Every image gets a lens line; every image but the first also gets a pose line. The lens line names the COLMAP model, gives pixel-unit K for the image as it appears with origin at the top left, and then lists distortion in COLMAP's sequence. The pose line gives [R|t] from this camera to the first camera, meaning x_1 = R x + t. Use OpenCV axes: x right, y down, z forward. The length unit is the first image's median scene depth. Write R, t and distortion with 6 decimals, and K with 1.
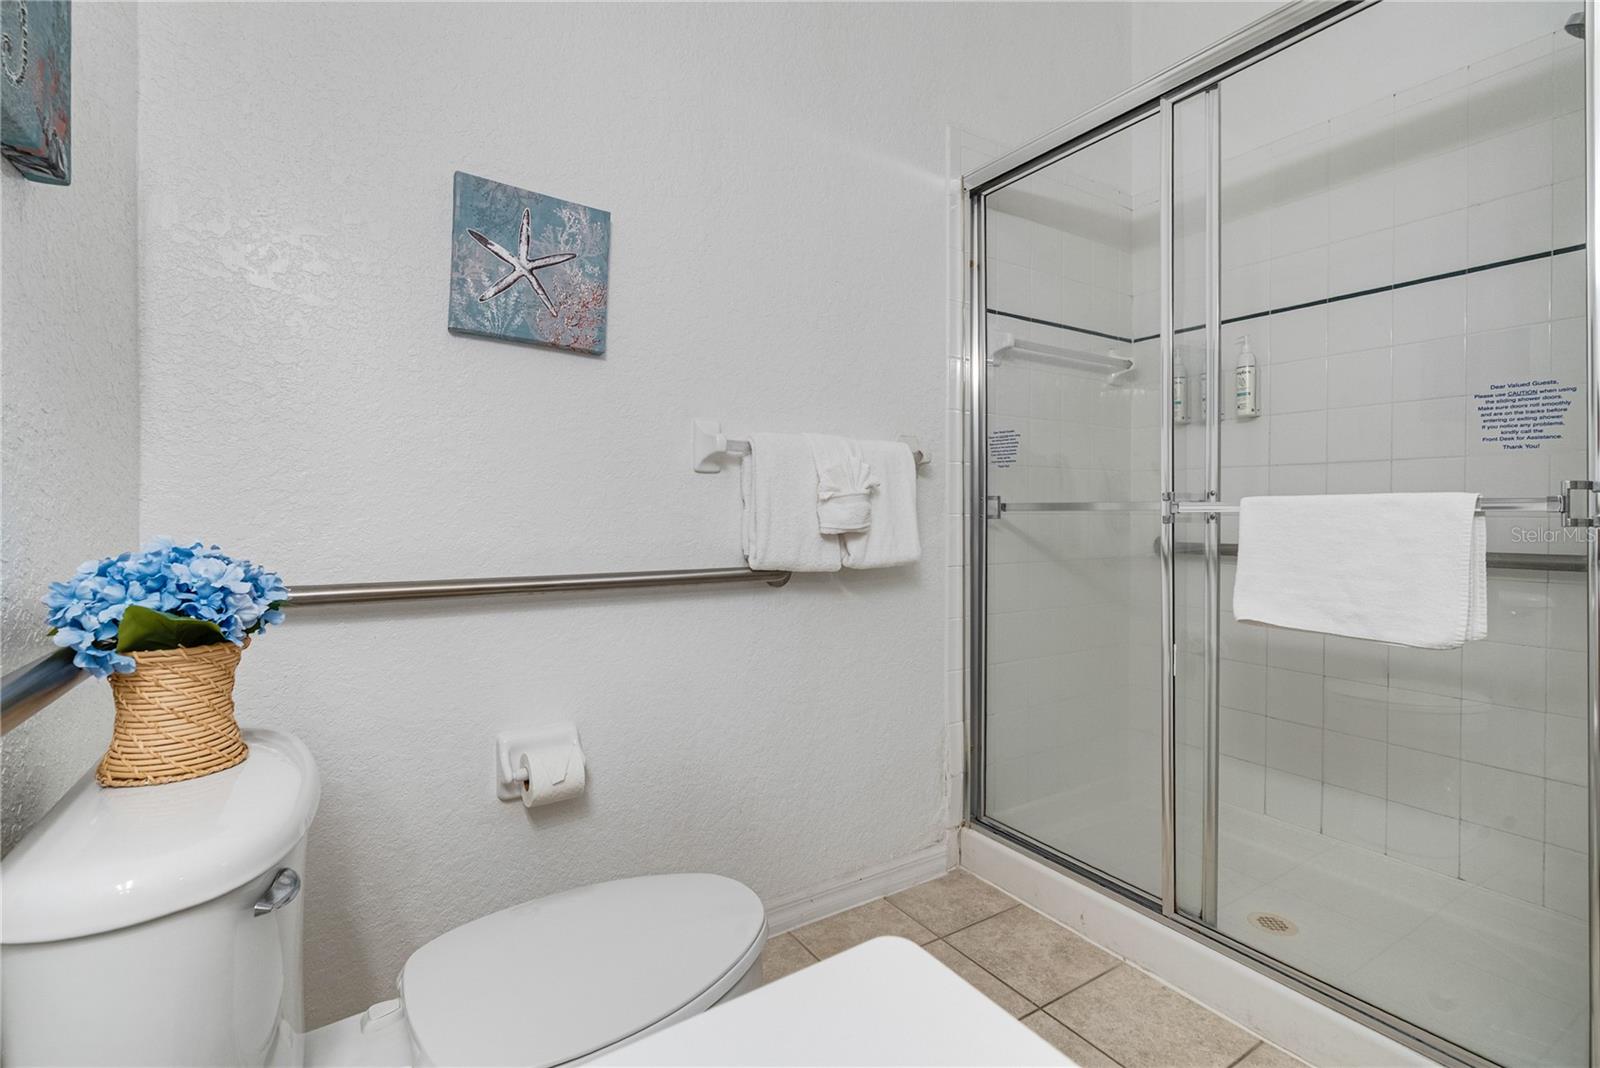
lens RADIAL K [[732.2, 0, 807.0], [0, 732.2, 519.8], [0, 0, 1]] dist [-0.002798, 0.000258]
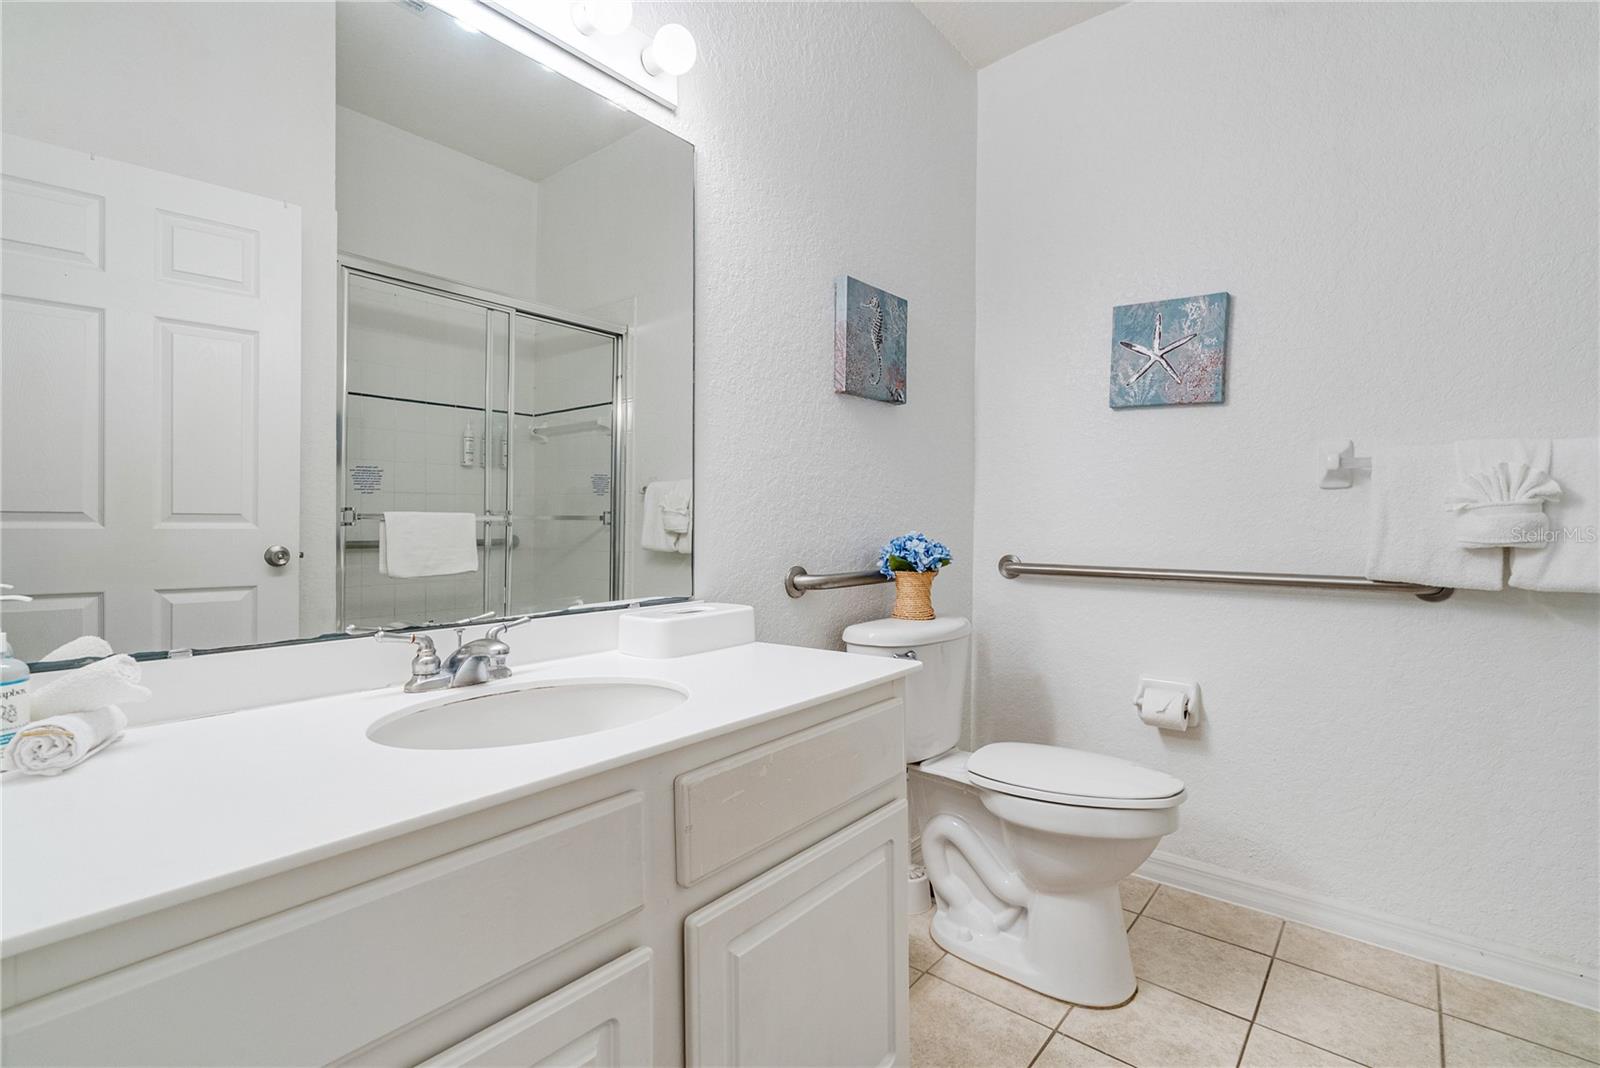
lens RADIAL K [[732.2, 0, 789.2], [0, 732.2, 532.0], [0, 0, 1]] dist [-0.002798, 0.000258]
pose [[0.297064, 0.010068, -0.954805, 0.778591], [-0.013898, 0.999884, 0.006219, 0.006114], [0.954757, 0.011422, 0.297169, -0.120236]]
